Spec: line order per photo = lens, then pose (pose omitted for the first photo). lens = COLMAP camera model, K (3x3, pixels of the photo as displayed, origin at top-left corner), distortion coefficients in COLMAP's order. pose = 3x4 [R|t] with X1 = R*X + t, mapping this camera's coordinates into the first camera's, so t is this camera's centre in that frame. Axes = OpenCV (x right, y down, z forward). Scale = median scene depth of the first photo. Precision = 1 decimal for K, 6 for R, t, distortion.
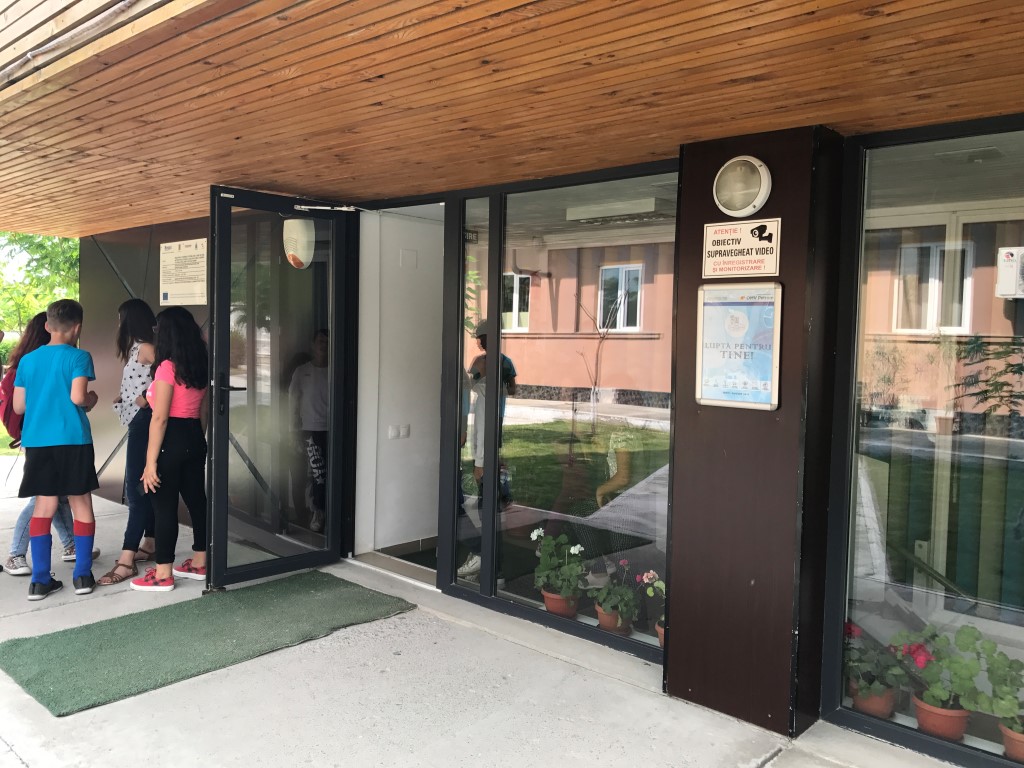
lens RADIAL K [[841.3, 0, 513.2], [0, 841.3, 383.1], [0, 0, 1]] dist [0.025557, -0.001733]
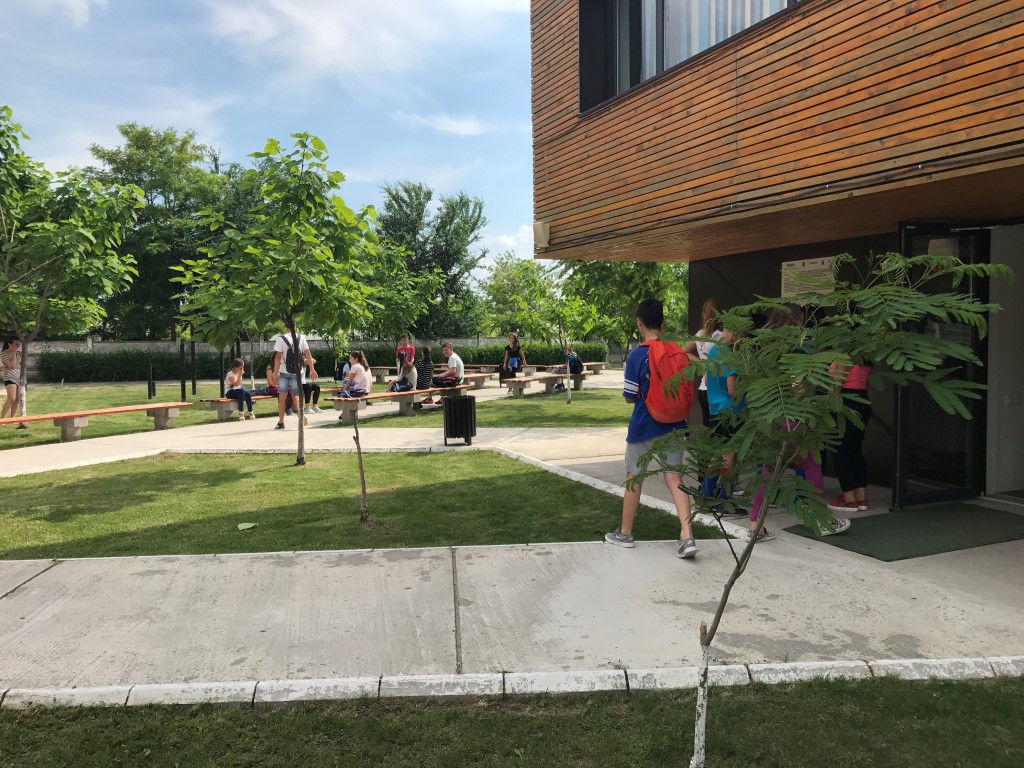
lens RADIAL K [[841.3, 0, 512.6], [0, 841.3, 384.7], [0, 0, 1]] dist [0.025557, -0.001733]
pose [[0.919620, -0.007390, -0.392739, -0.332932], [0.009426, 0.999950, 0.003255, 0.024094], [0.392696, -0.006695, 0.919644, -0.465138]]
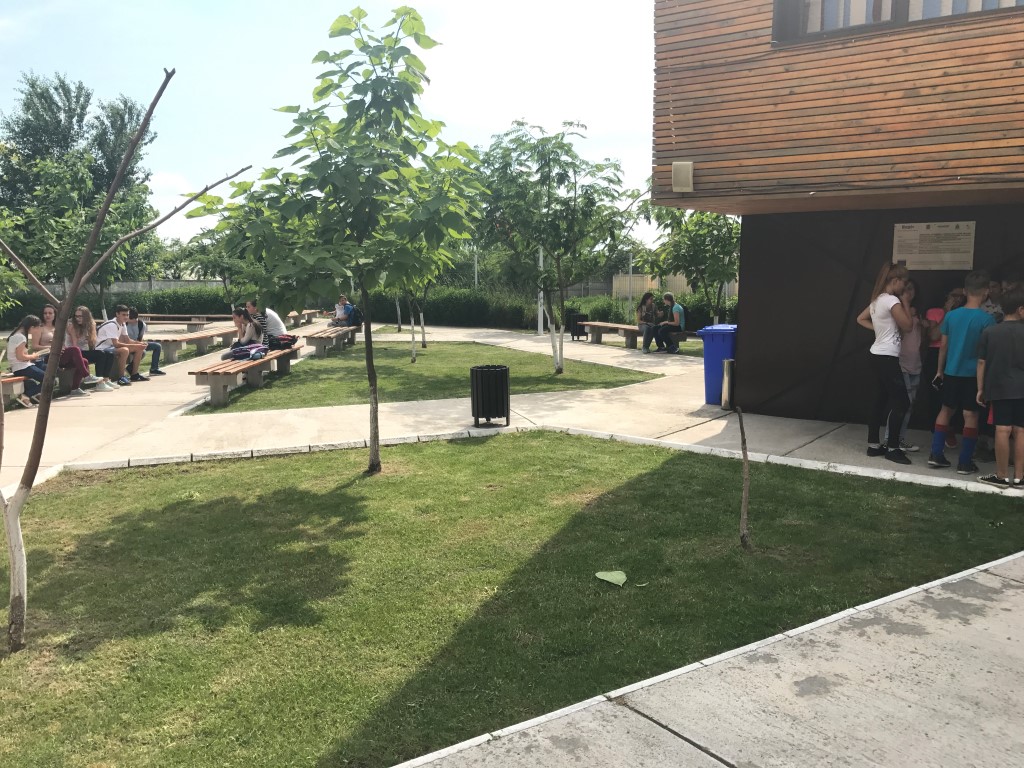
lens RADIAL K [[841.3, 0, 512.4], [0, 841.3, 380.2], [0, 0, 1]] dist [0.025557, -0.001733]
pose [[0.990121, -0.034649, 0.135869, -1.410971], [0.024110, 0.996626, 0.078460, -0.043071], [-0.138129, -0.074409, 0.987615, -0.308747]]
